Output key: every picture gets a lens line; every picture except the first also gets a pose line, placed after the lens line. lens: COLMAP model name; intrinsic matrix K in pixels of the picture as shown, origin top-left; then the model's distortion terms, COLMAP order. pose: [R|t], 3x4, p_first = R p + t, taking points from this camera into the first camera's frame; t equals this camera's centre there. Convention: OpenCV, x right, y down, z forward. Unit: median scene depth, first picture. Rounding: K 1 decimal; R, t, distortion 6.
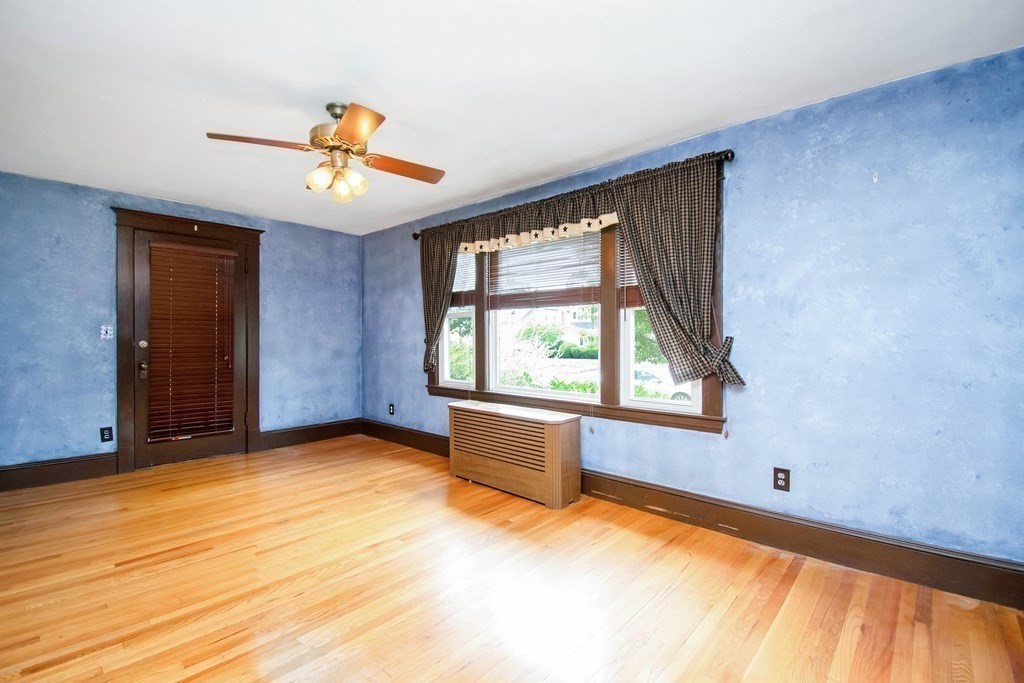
lens RADIAL K [[466.1, 0, 507.6], [0, 466.1, 341.4], [0, 0, 1]] dist [0.003929, -0.011005]
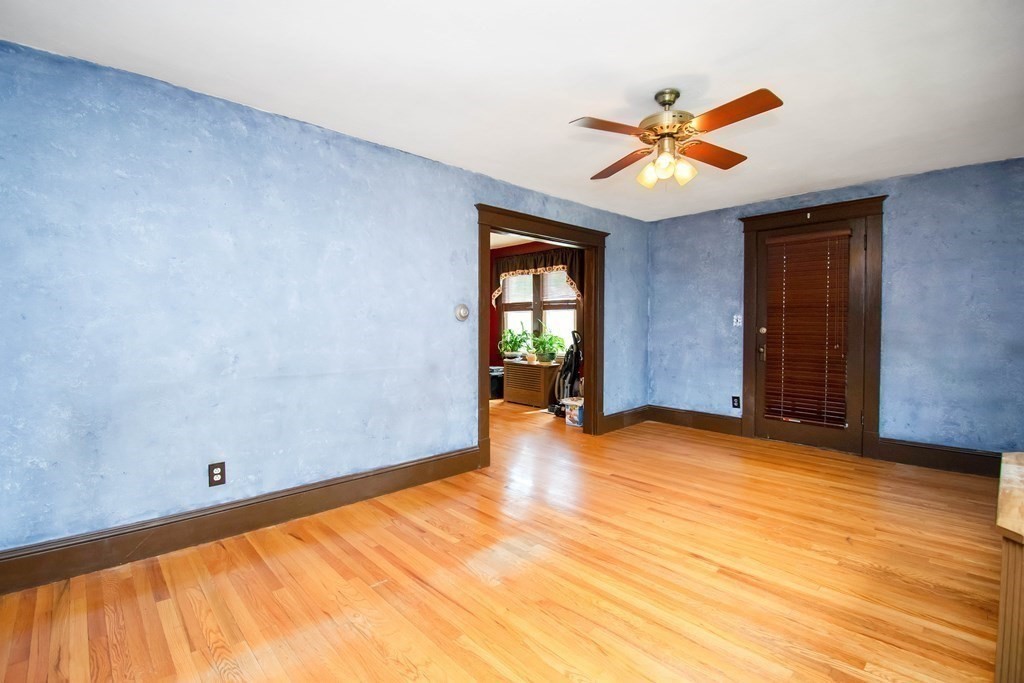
lens RADIAL K [[466.1, 0, 505.2], [0, 466.1, 336.9], [0, 0, 1]] dist [0.003929, -0.011005]
pose [[-0.089035, 0.025120, -0.995712, 0.437219], [-0.005829, 0.999652, 0.025740, -0.004586], [0.996011, 0.008096, -0.088857, 0.488085]]
